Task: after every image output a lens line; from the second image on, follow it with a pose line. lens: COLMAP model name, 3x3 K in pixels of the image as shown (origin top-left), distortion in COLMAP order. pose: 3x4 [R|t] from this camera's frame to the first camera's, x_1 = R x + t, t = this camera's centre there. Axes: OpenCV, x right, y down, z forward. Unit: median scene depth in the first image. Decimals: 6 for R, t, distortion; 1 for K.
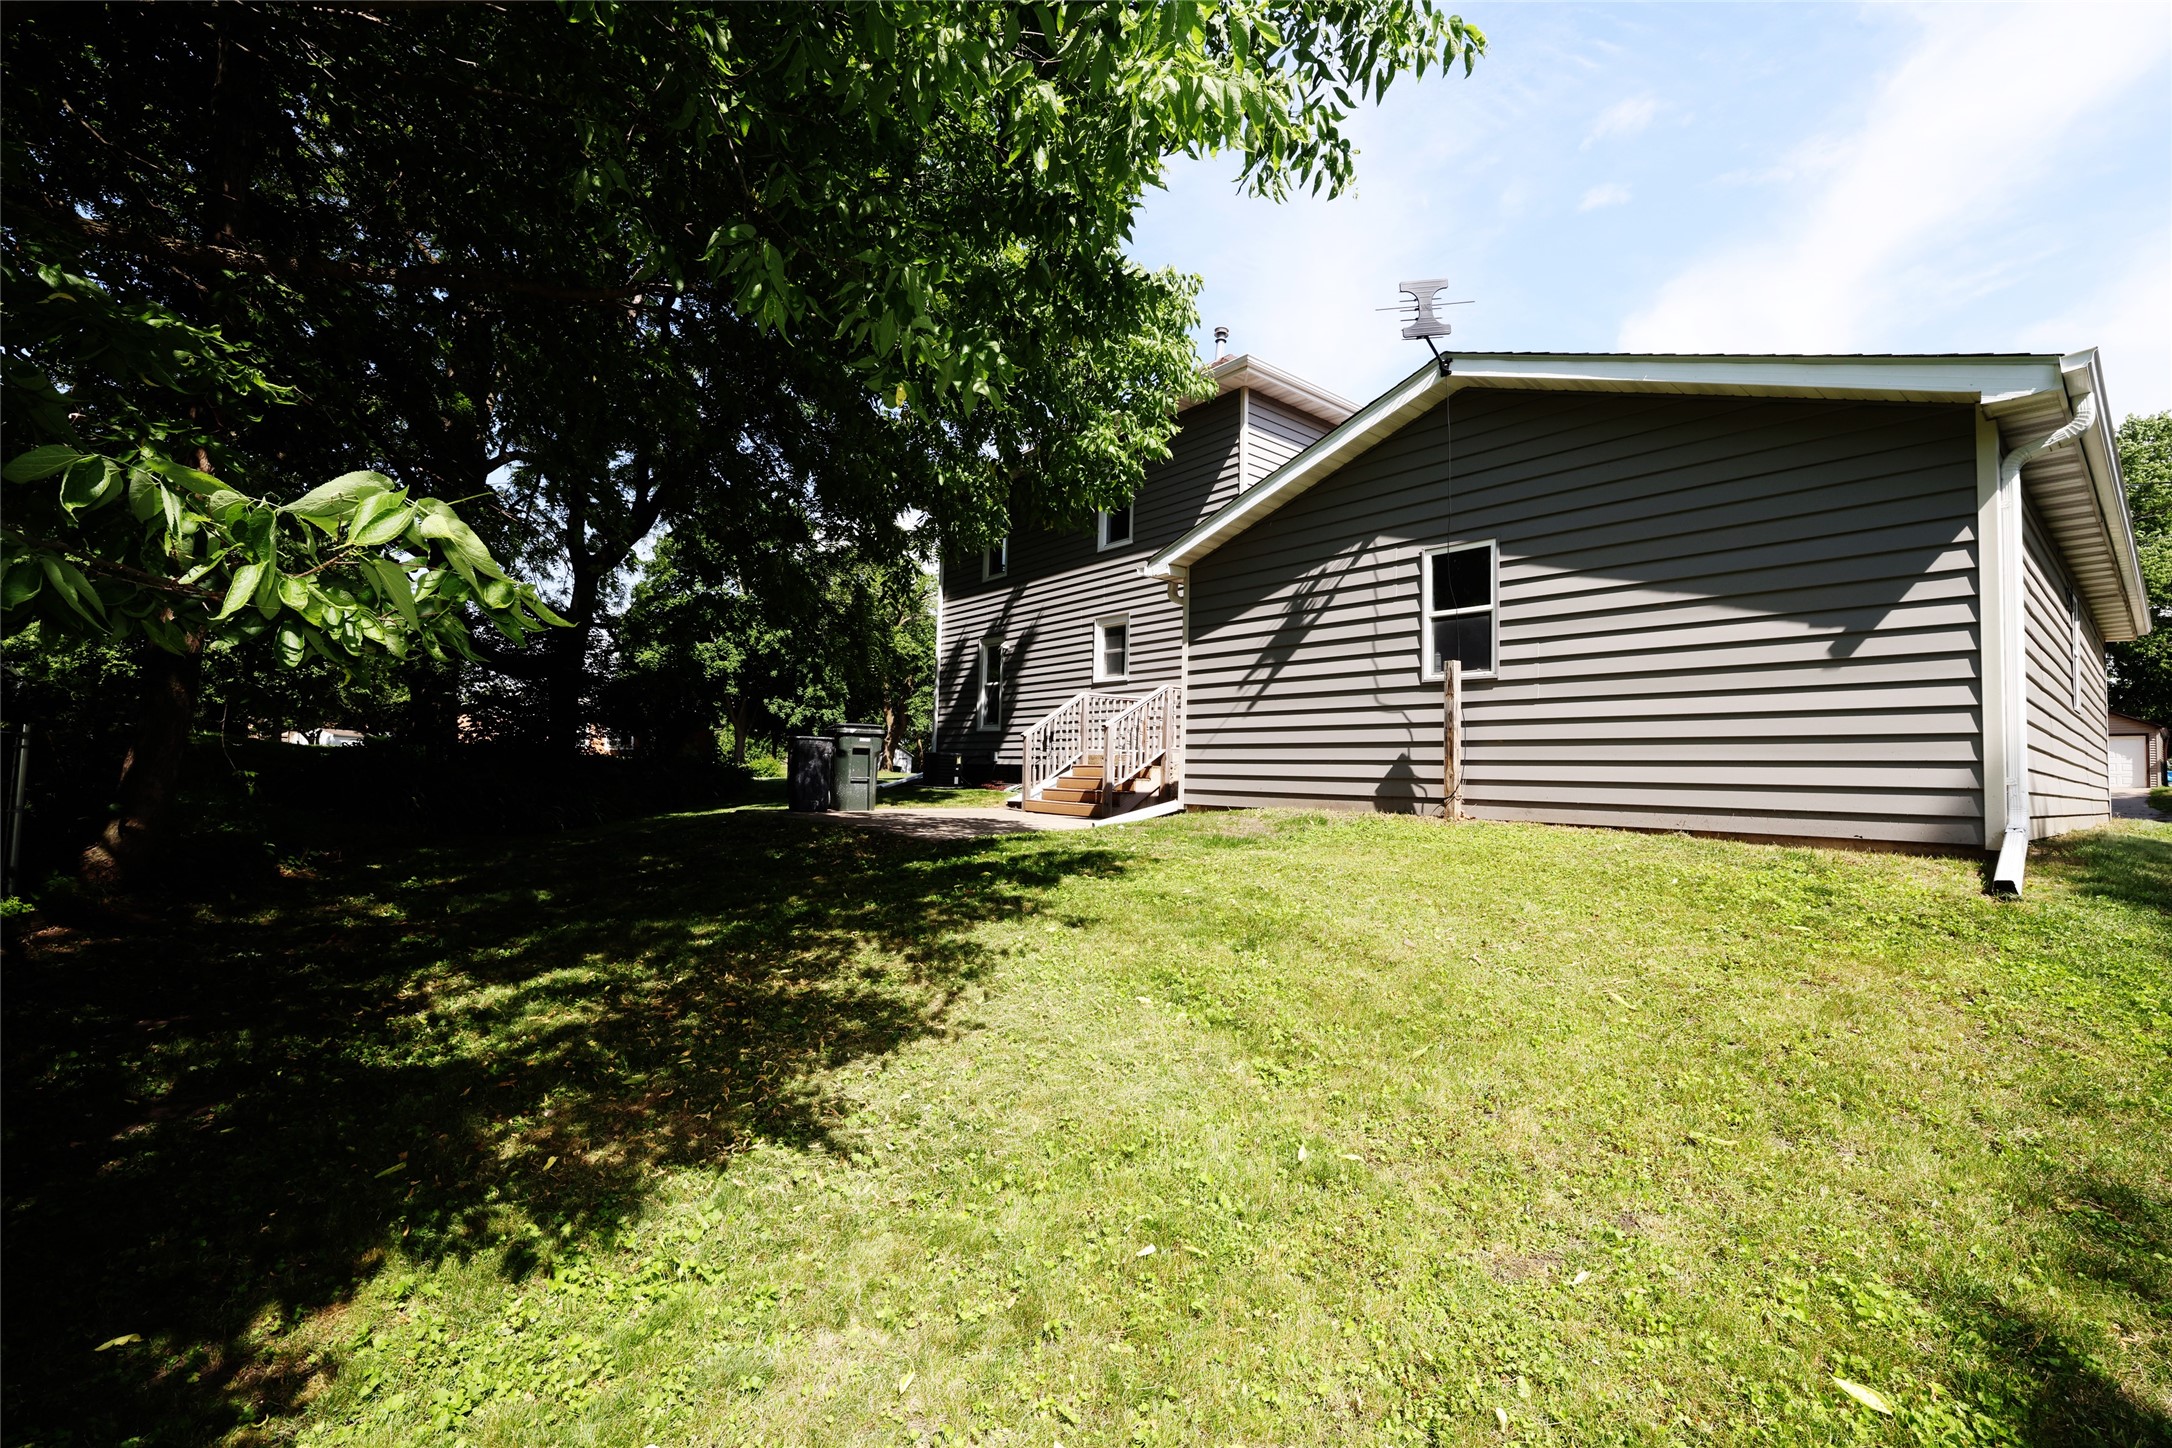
lens RADIAL K [[924.1, 0, 1078.9], [0, 924.1, 731.4], [0, 0, 1]] dist [-0.047999, 0.017005]
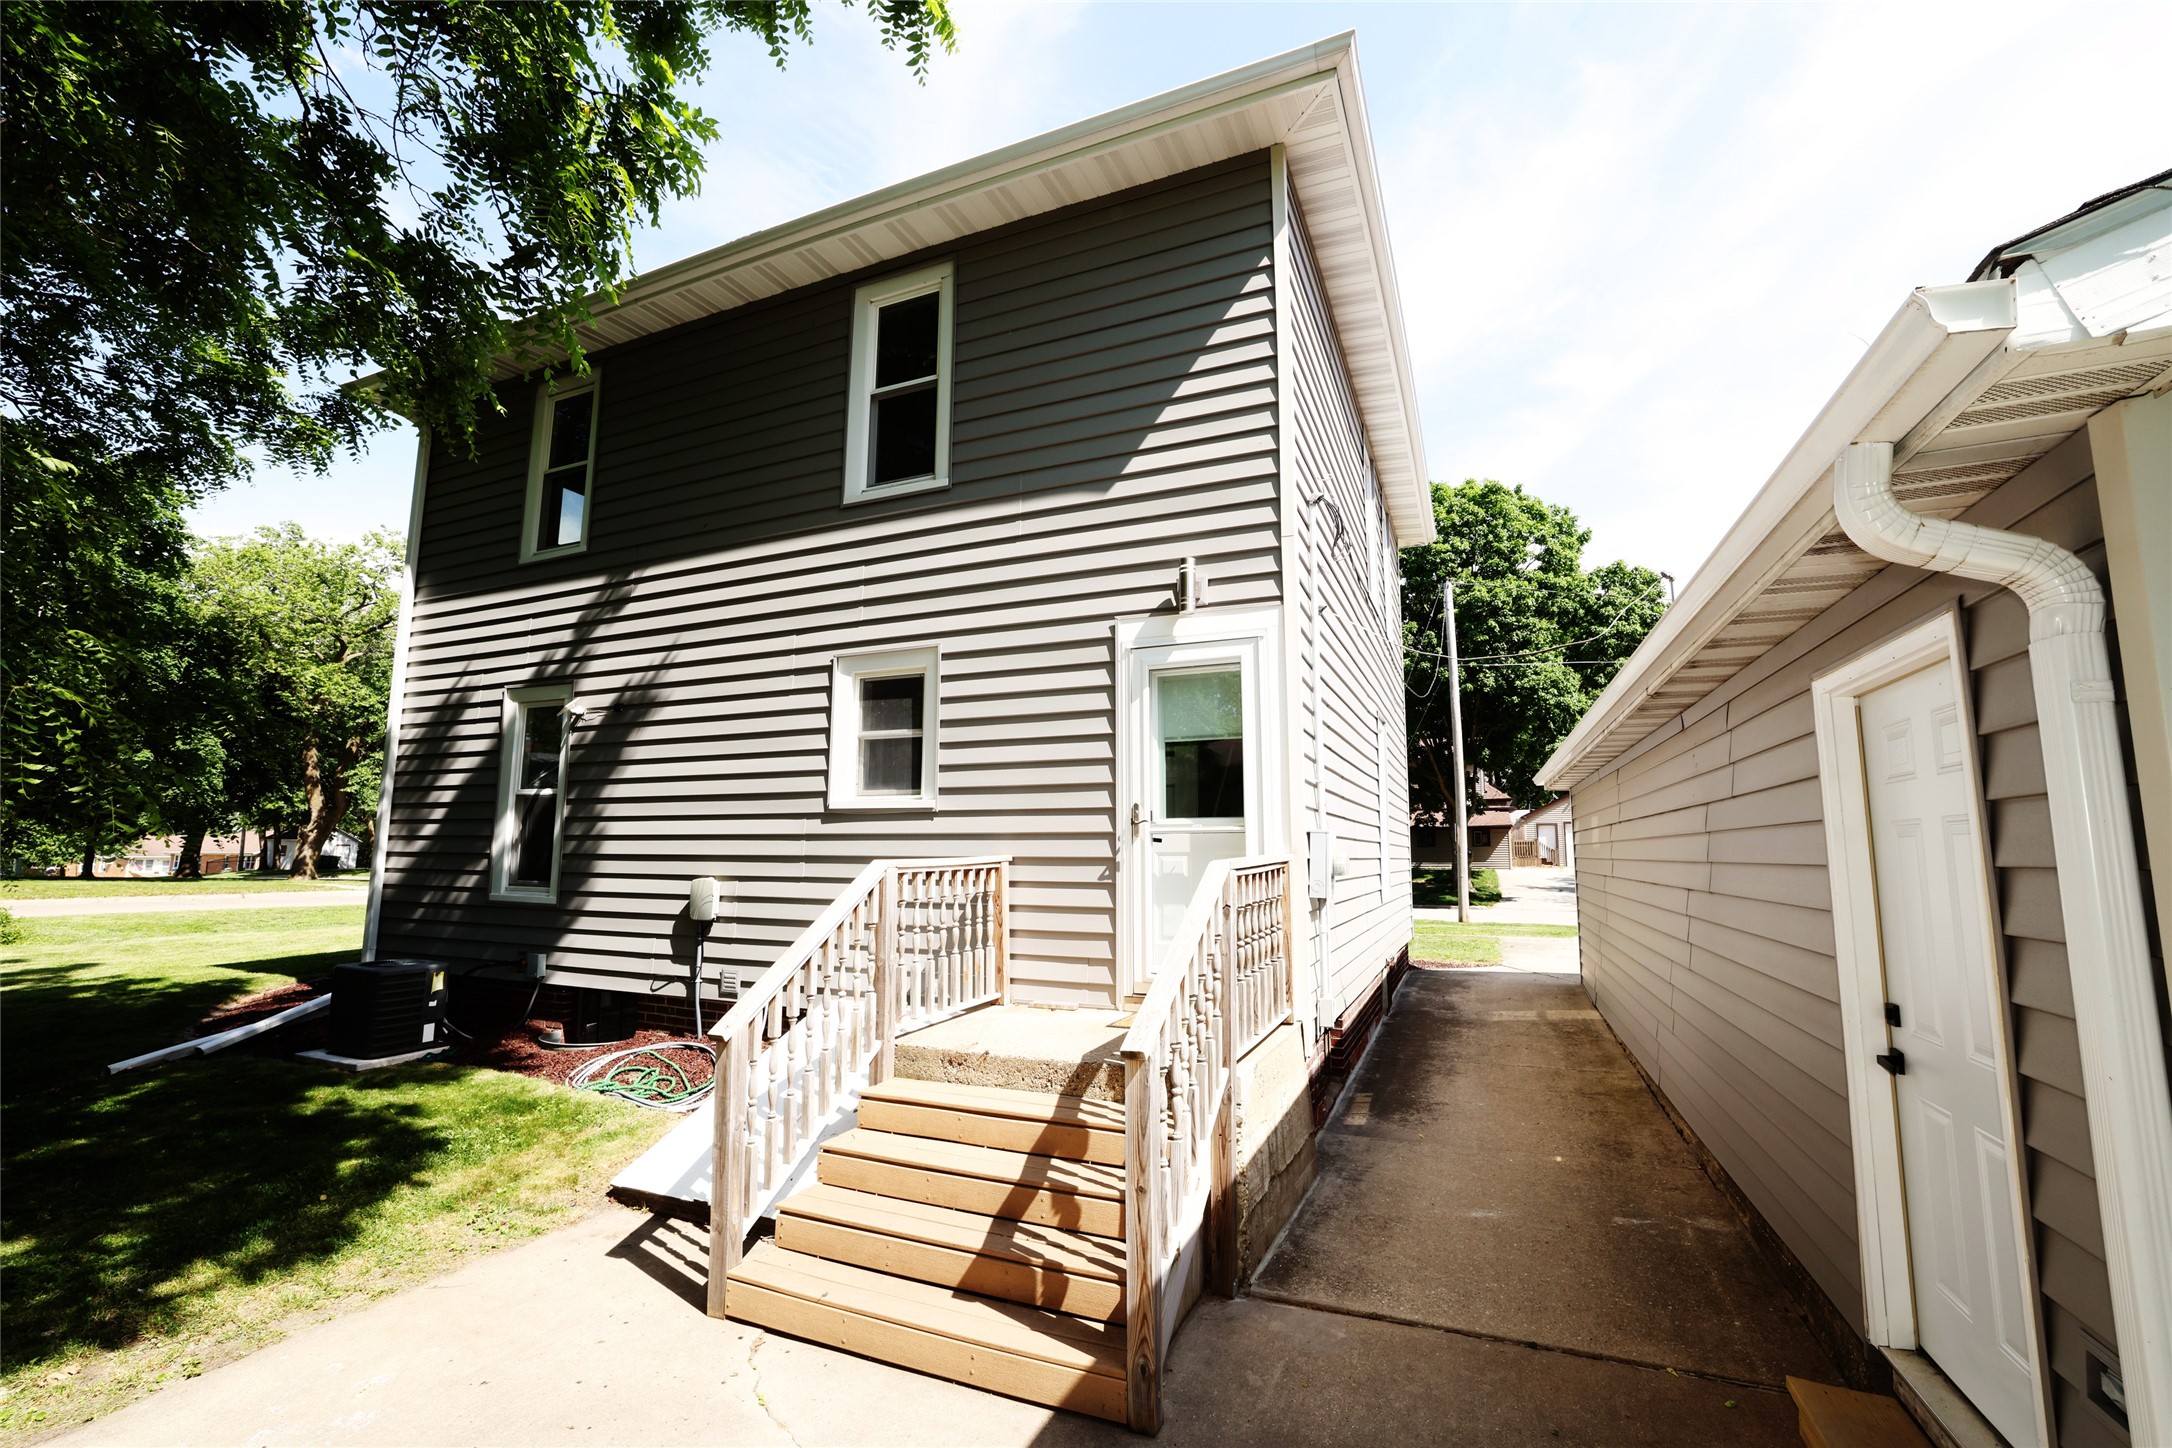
lens RADIAL K [[924.1, 0, 1078.9], [0, 924.1, 731.4], [0, 0, 1]] dist [-0.047999, 0.017005]
pose [[0.883818, 0.035650, 0.466471, -0.071414], [-0.001044, 0.997240, -0.074237, -0.050556], [-0.467830, 0.065125, 0.881416, 0.516888]]
